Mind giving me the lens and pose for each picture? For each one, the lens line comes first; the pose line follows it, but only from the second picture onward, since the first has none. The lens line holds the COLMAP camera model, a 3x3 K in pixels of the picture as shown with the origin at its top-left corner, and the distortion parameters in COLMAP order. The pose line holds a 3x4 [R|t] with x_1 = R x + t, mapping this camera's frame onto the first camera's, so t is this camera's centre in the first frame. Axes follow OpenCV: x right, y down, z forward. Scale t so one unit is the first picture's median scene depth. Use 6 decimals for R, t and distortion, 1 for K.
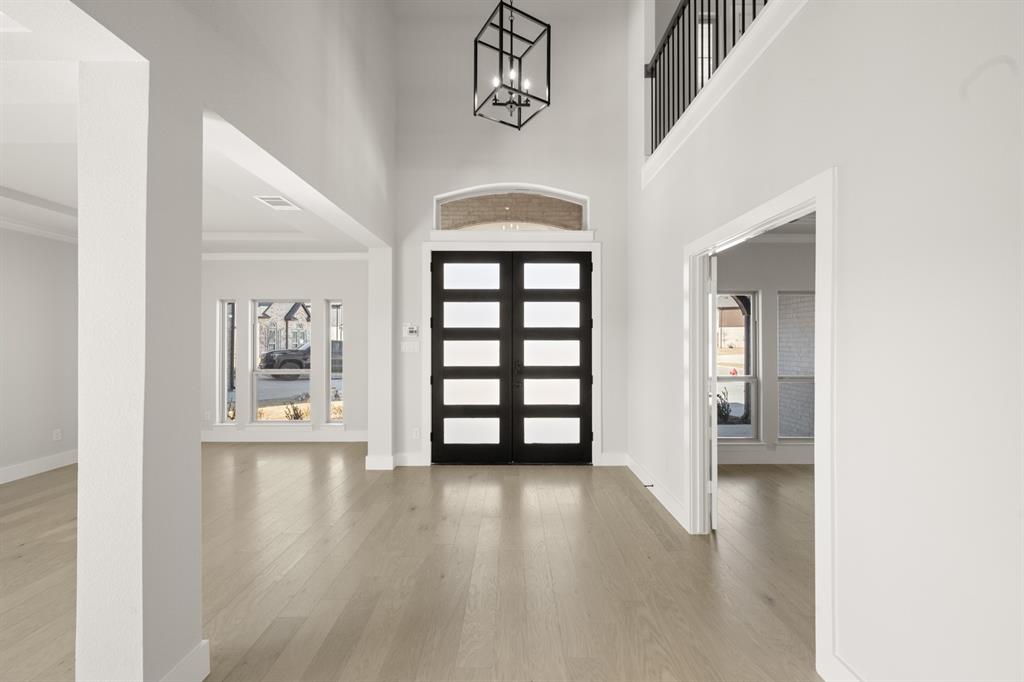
lens RADIAL K [[403.1, 0, 514.0], [0, 403.1, 339.0], [0, 0, 1]] dist [0.000249, -0.000082]
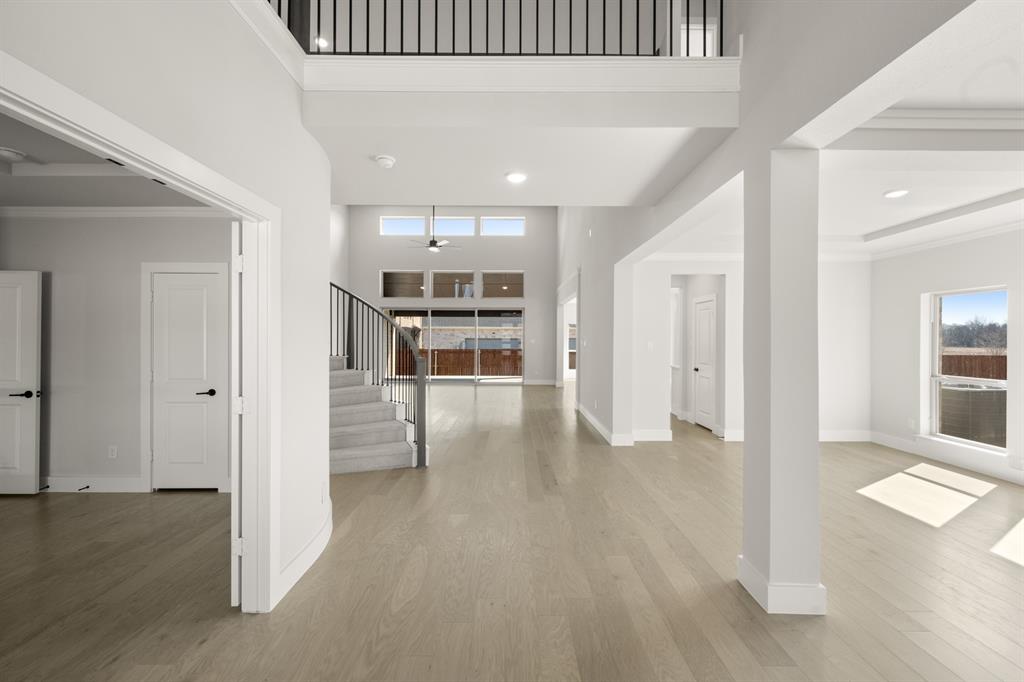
lens RADIAL K [[403.1, 0, 514.0], [0, 403.1, 339.0], [0, 0, 1]] dist [0.000249, -0.000082]
pose [[-0.999977, -0.002729, 0.006135, 0.008114], [-0.002742, 0.999994, -0.002146, 0.001267], [-0.006129, -0.002163, -0.999979, 1.827479]]
